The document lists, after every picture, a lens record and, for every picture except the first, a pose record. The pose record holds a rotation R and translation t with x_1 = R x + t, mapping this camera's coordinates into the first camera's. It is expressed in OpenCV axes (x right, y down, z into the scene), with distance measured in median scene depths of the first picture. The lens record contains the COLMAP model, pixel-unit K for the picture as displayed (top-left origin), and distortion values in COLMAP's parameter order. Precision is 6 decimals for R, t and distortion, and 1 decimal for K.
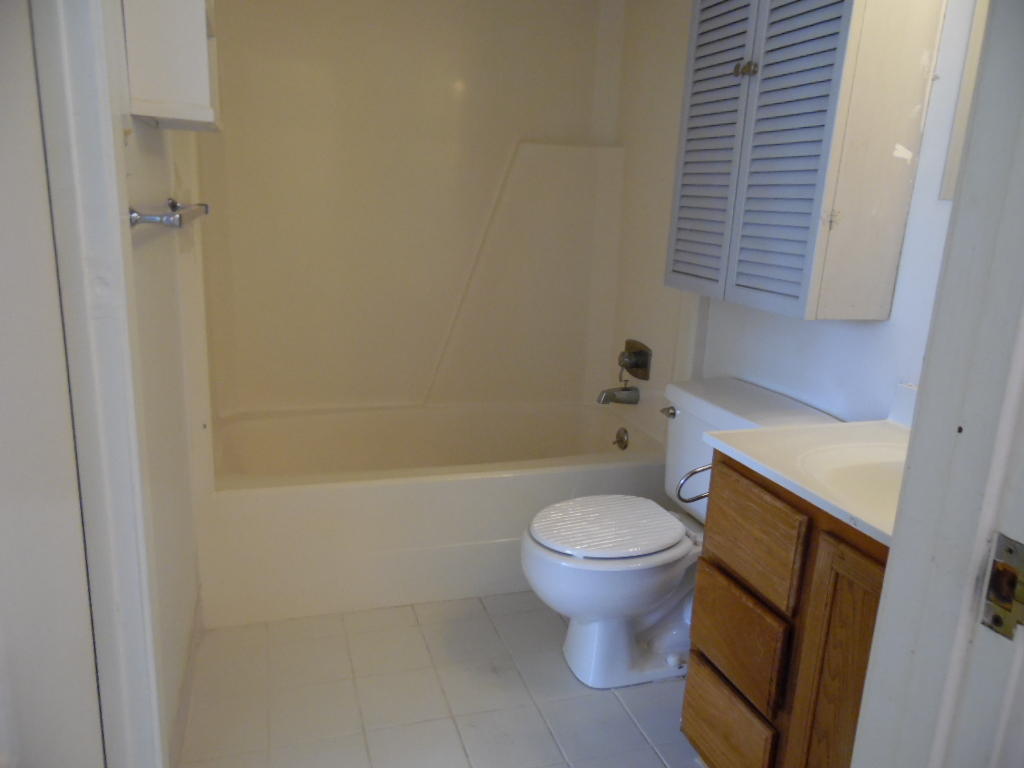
lens RADIAL K [[763.0, 0, 511.9], [0, 763.0, 386.4], [0, 0, 1]] dist [-0.011660, 0.035678]
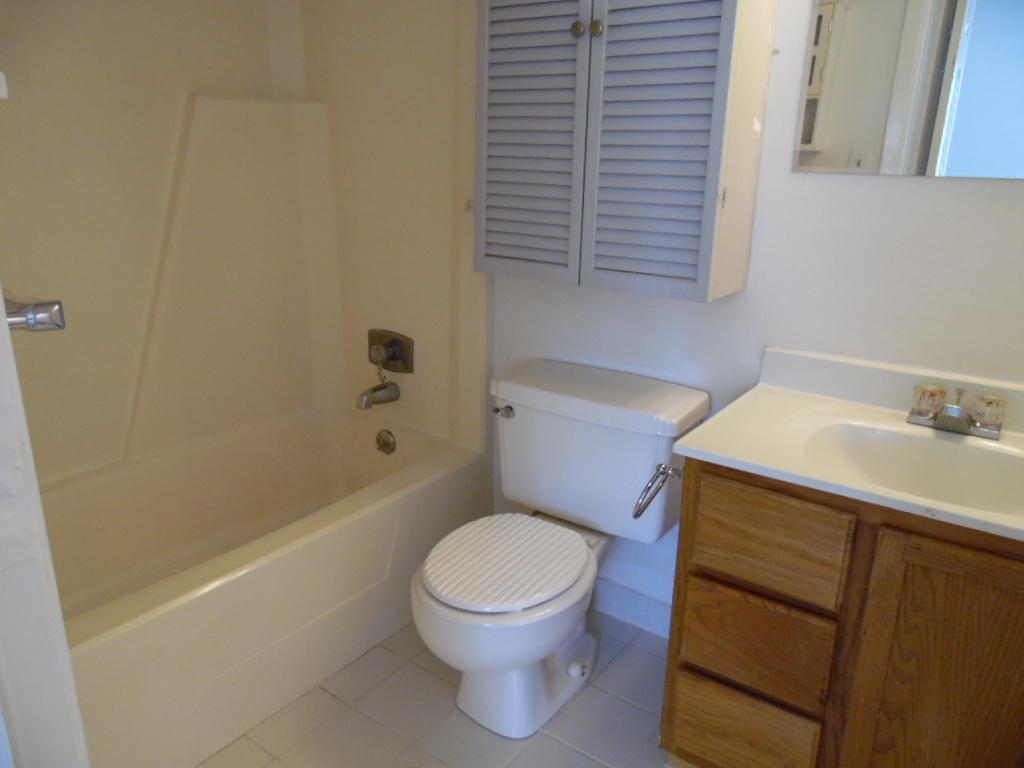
lens RADIAL K [[763.0, 0, 511.2], [0, 763.0, 384.2], [0, 0, 1]] dist [-0.011660, 0.035678]
pose [[0.807800, -0.205335, 0.552537, -0.332269], [0.162652, 0.978621, 0.125881, -0.130979], [-0.566572, -0.011815, 0.823927, 0.300607]]
